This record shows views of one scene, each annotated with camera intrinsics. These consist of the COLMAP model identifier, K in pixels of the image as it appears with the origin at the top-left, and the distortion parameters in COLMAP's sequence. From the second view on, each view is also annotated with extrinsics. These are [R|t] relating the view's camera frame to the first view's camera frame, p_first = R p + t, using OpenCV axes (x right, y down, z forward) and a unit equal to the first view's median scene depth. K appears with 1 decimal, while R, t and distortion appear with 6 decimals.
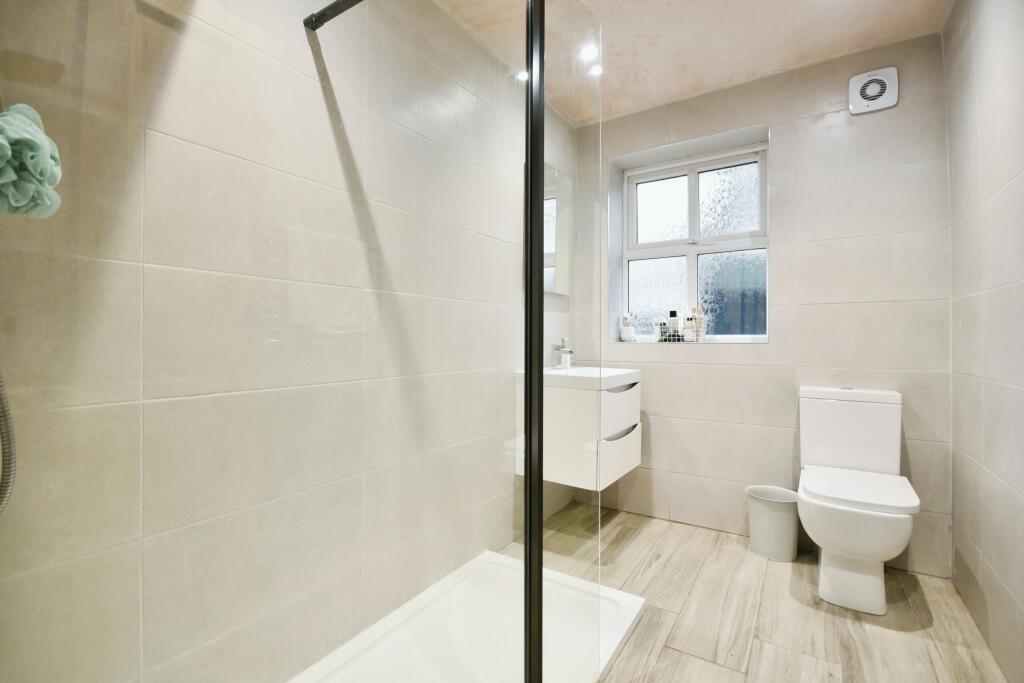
lens RADIAL K [[459.7, 0, 512.0], [0, 459.7, 341.5], [0, 0, 1]] dist [-0.012875, -0.000058]
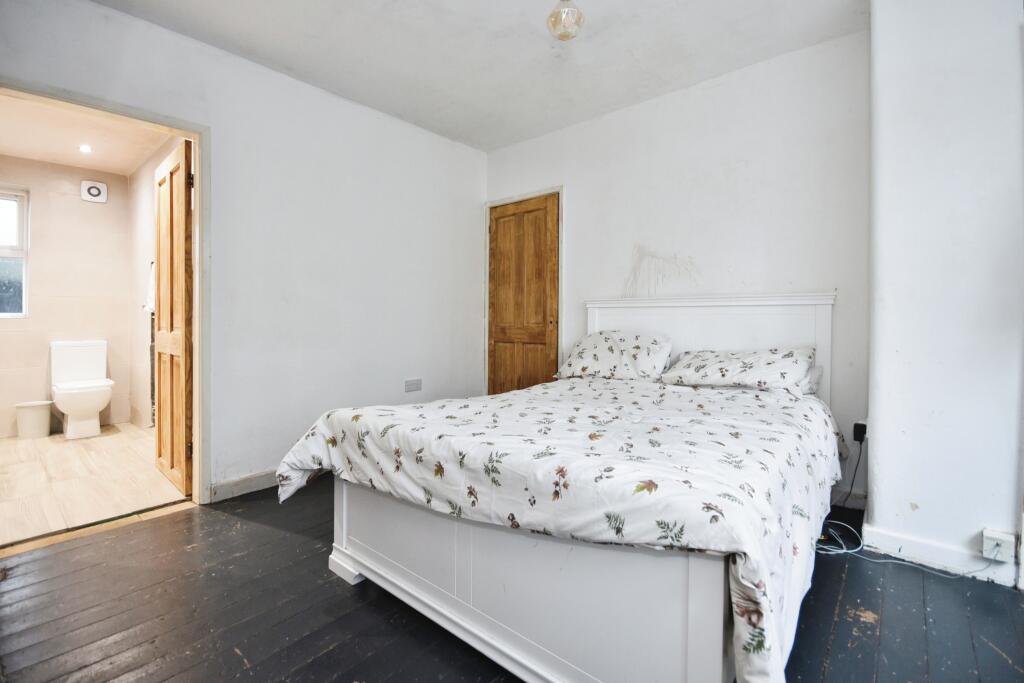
lens RADIAL K [[457.7, 0, 511.1], [0, 457.7, 326.8], [0, 0, 1]] dist [-0.024362, -0.000416]
pose [[0.141528, -0.005924, 0.989916, -0.898836], [-0.003801, 0.999971, 0.006528, 0.019558], [-0.989927, -0.004687, 0.141502, -1.100817]]
